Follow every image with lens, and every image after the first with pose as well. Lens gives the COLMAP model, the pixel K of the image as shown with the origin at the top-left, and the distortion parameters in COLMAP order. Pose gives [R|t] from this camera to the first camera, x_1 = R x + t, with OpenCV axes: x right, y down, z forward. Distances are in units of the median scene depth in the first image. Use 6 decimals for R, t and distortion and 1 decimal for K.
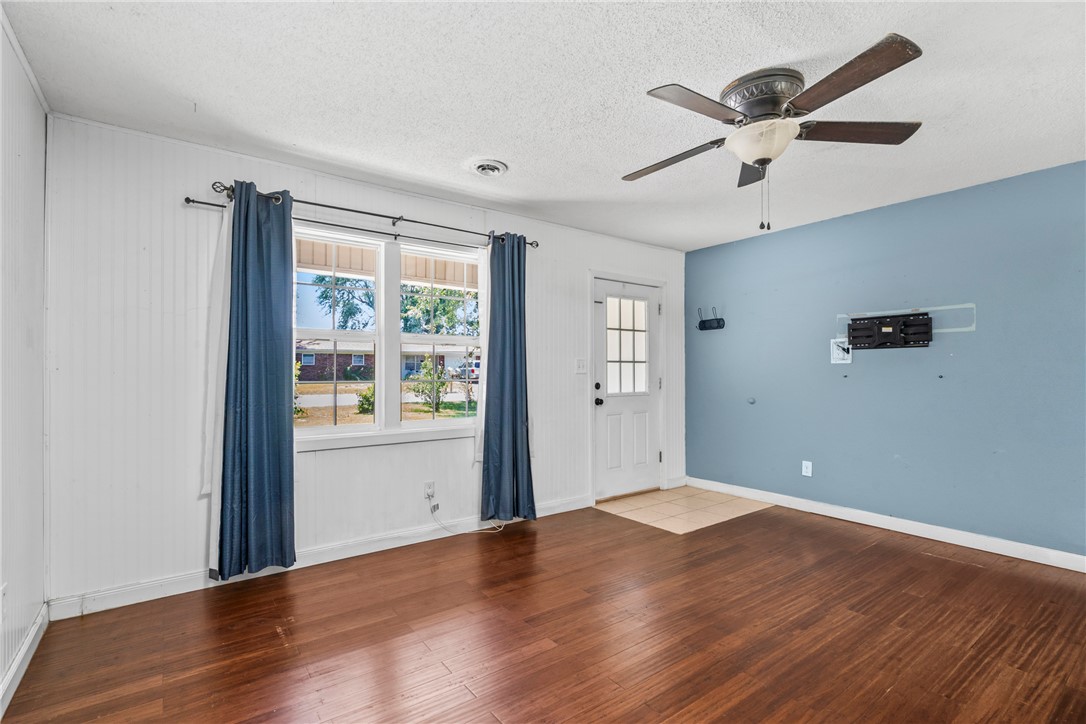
lens RADIAL K [[501.6, 0, 543.0], [0, 501.6, 362.0], [0, 0, 1]] dist [-0.000201, -0.000072]
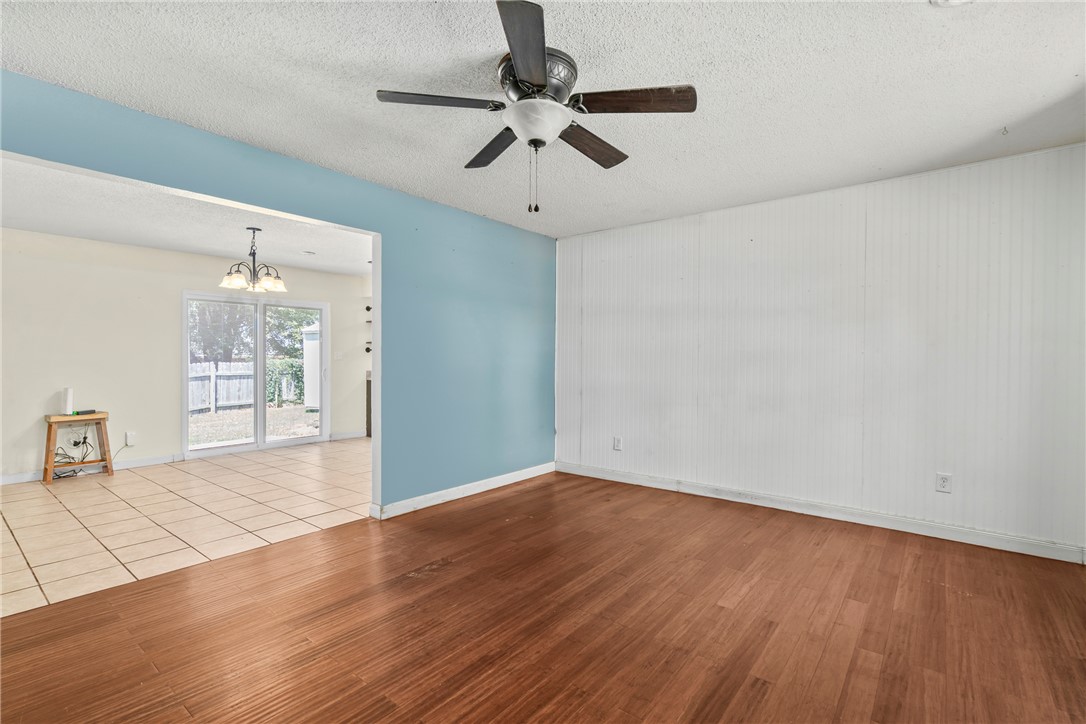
lens RADIAL K [[501.6, 0, 543.0], [0, 501.6, 362.0], [0, 0, 1]] dist [-0.000201, -0.000072]
pose [[-0.966976, -0.004563, -0.254827, 0.393949], [0.000870, 0.999775, -0.021203, 0.028780], [0.254866, -0.020724, -0.966754, 1.140117]]
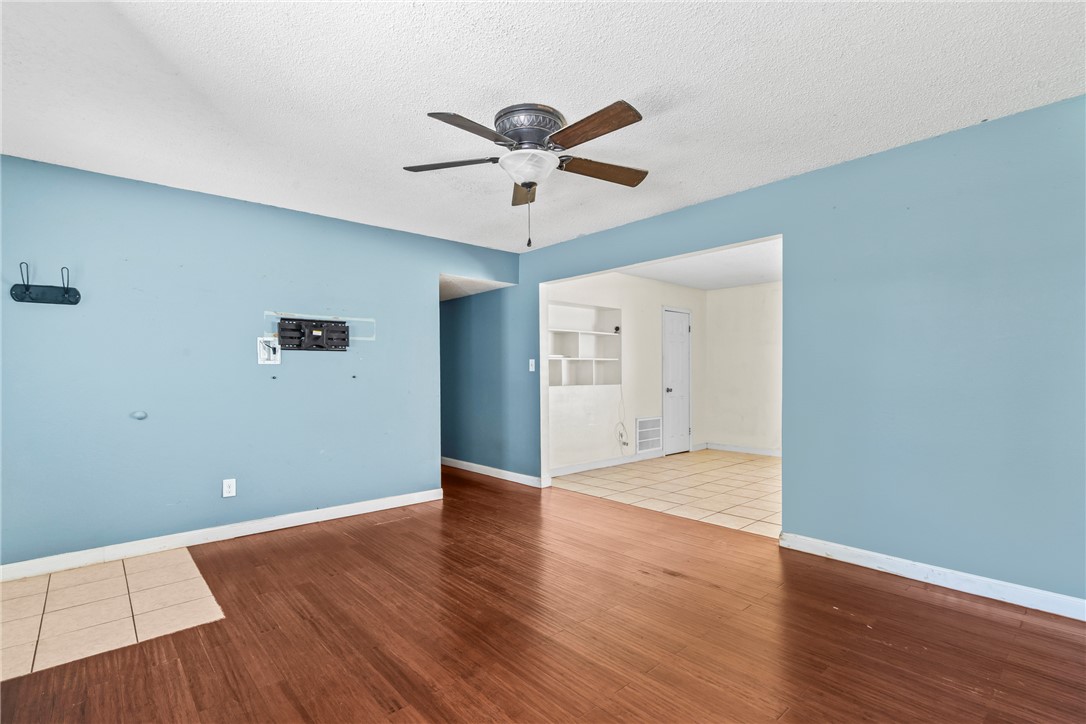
lens RADIAL K [[511.9, 0, 536.5], [0, 511.9, 376.0], [0, 0, 1]] dist [0.000436, 0.000021]
pose [[-0.077531, -0.008452, 0.996954, -0.423078], [-0.015969, 0.999846, 0.007235, 0.010483], [-0.996862, -0.015360, -0.077654, 0.627501]]
